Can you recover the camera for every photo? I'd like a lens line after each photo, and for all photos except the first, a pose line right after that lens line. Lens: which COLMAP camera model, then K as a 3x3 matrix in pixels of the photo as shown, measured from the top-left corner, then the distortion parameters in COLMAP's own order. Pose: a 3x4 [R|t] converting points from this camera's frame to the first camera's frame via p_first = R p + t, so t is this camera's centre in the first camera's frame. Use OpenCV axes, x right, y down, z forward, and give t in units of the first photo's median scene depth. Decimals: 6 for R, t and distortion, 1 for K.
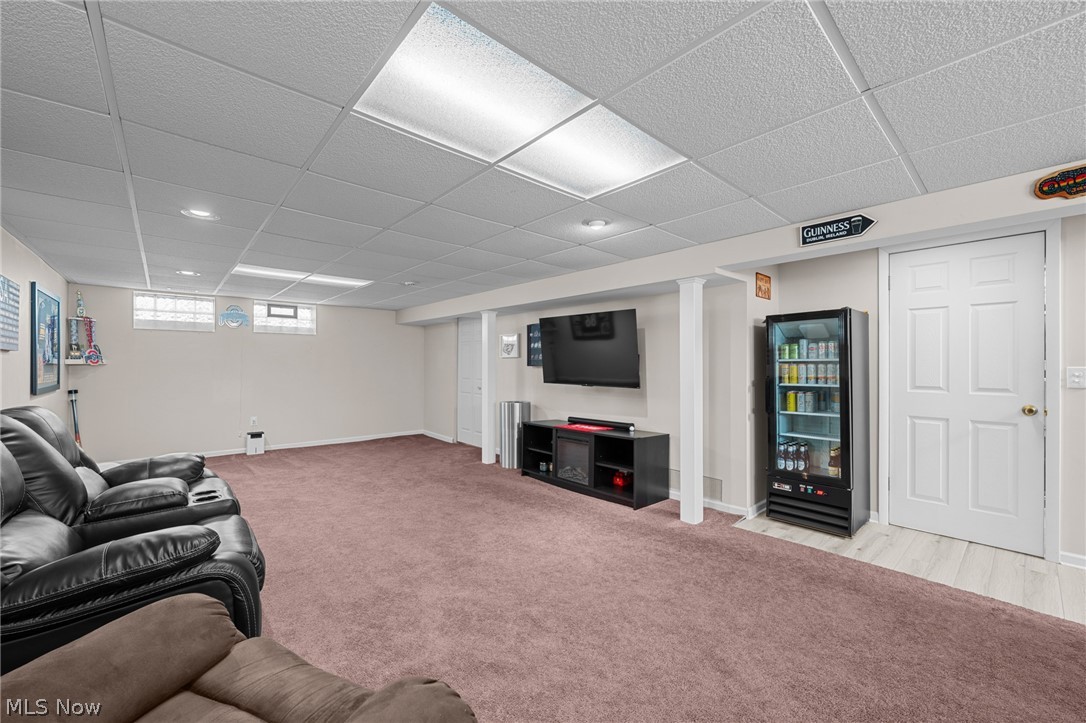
lens RADIAL K [[421.6, 0, 549.5], [0, 421.6, 360.3], [0, 0, 1]] dist [0.001000, 0.000026]
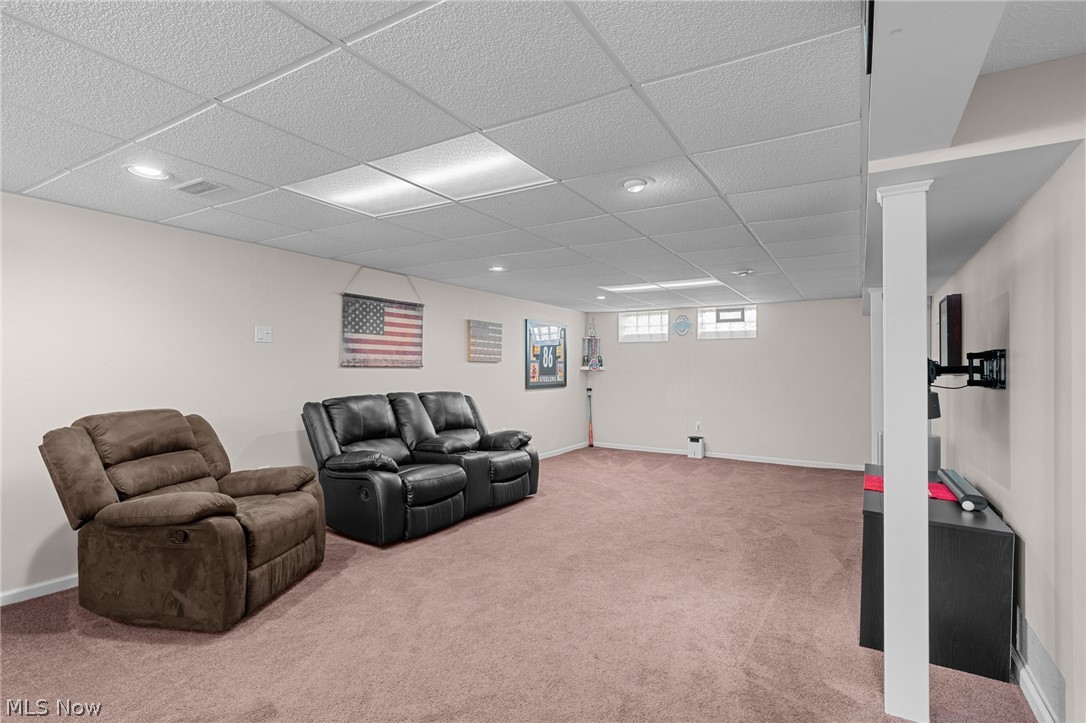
lens RADIAL K [[539.5, 0, 543.0], [0, 539.5, 361.5], [0, 0, 1]] dist [-0.000132, -0.000124]
pose [[0.292774, -0.013998, -0.956079, 0.473963], [0.005109, 0.999901, -0.013075, 0.002887], [0.956168, -0.001057, 0.292816, 0.268368]]
